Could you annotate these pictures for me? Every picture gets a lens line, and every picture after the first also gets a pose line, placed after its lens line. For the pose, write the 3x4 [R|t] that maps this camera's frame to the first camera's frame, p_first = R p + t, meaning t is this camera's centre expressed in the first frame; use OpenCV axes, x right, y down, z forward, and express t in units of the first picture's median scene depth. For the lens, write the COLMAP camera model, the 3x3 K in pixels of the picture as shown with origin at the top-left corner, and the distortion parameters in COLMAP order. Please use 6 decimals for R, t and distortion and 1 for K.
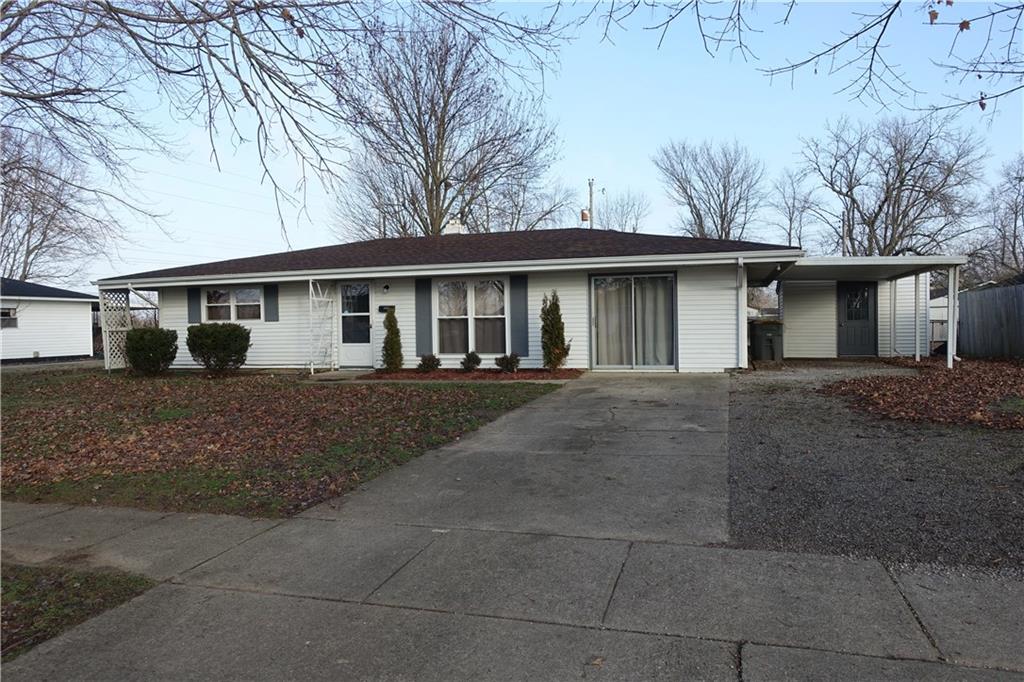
lens RADIAL K [[708.3, 0, 515.4], [0, 708.3, 336.6], [0, 0, 1]] dist [0.002138, 0.003158]
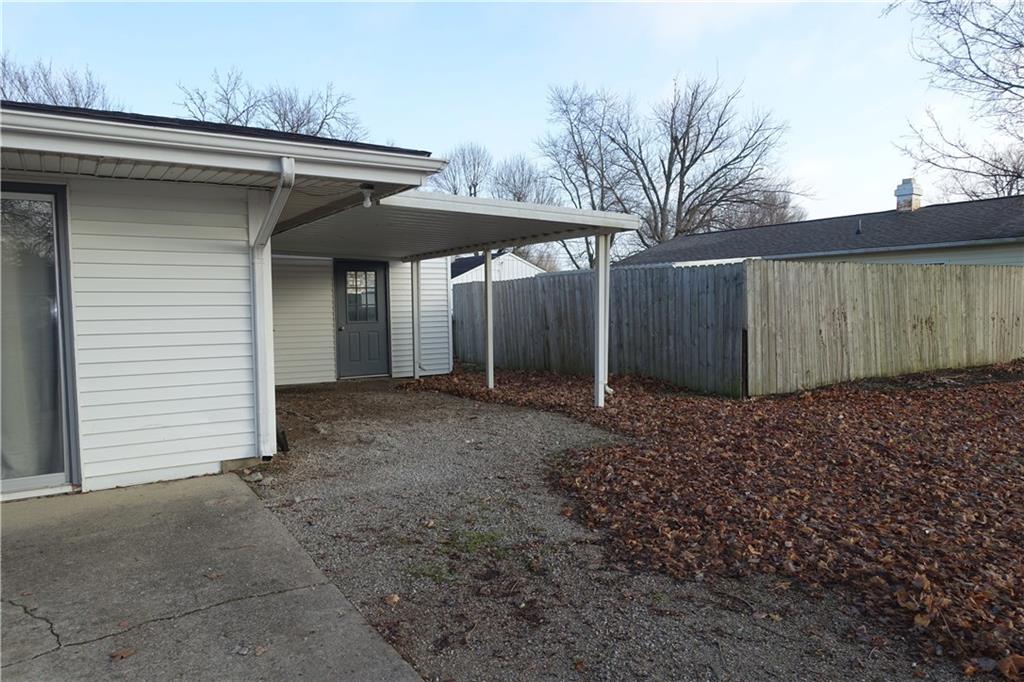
lens RADIAL K [[708.3, 0, 513.1], [0, 708.3, 340.6], [0, 0, 1]] dist [0.002138, 0.003158]
pose [[0.654279, -0.033068, 0.755530, 0.103010], [0.020707, 0.999452, 0.025813, -0.023218], [-0.755970, -0.001244, 0.654605, 0.570661]]
